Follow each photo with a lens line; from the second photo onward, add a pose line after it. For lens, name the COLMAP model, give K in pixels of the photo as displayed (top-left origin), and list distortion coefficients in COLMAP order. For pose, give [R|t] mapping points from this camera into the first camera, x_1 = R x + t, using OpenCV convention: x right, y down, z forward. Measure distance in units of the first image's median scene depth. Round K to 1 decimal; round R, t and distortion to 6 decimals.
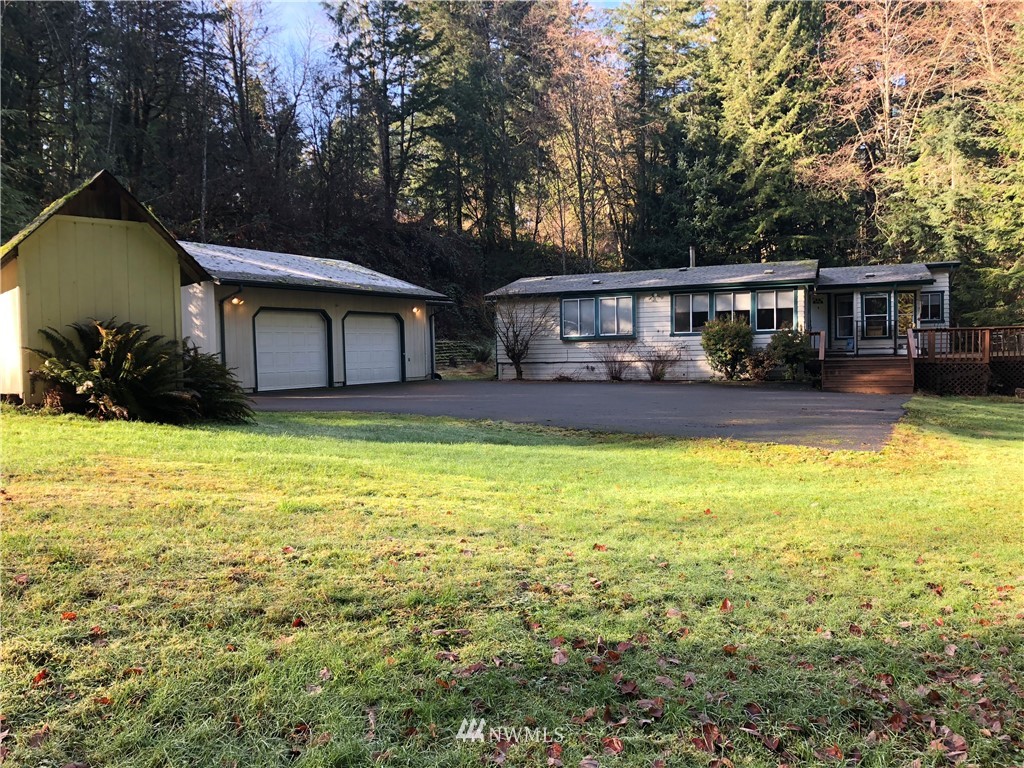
lens RADIAL K [[843.2, 0, 517.8], [0, 843.2, 385.8], [0, 0, 1]] dist [0.056420, -0.067184]
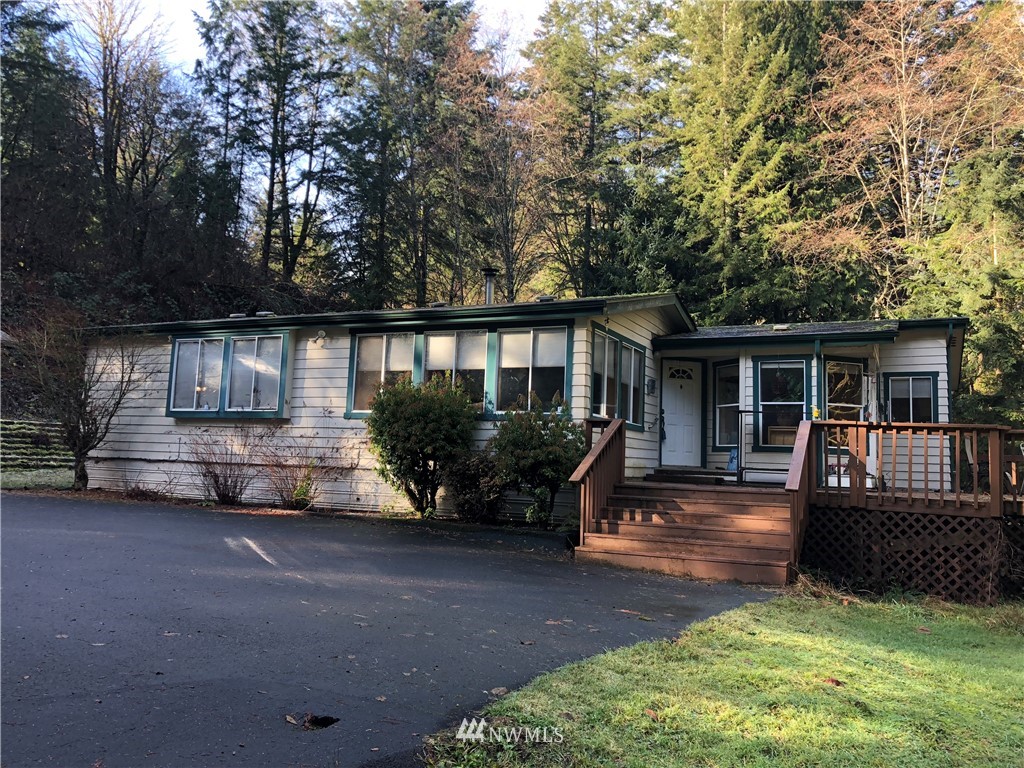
lens RADIAL K [[843.2, 0, 505.3], [0, 843.2, 385.1], [0, 0, 1]] dist [0.056420, -0.067184]
pose [[0.994980, 0.052194, -0.085383, 0.280590], [-0.063710, 0.988345, -0.138255, -0.013997], [0.077172, 0.143001, 0.986709, 0.463100]]
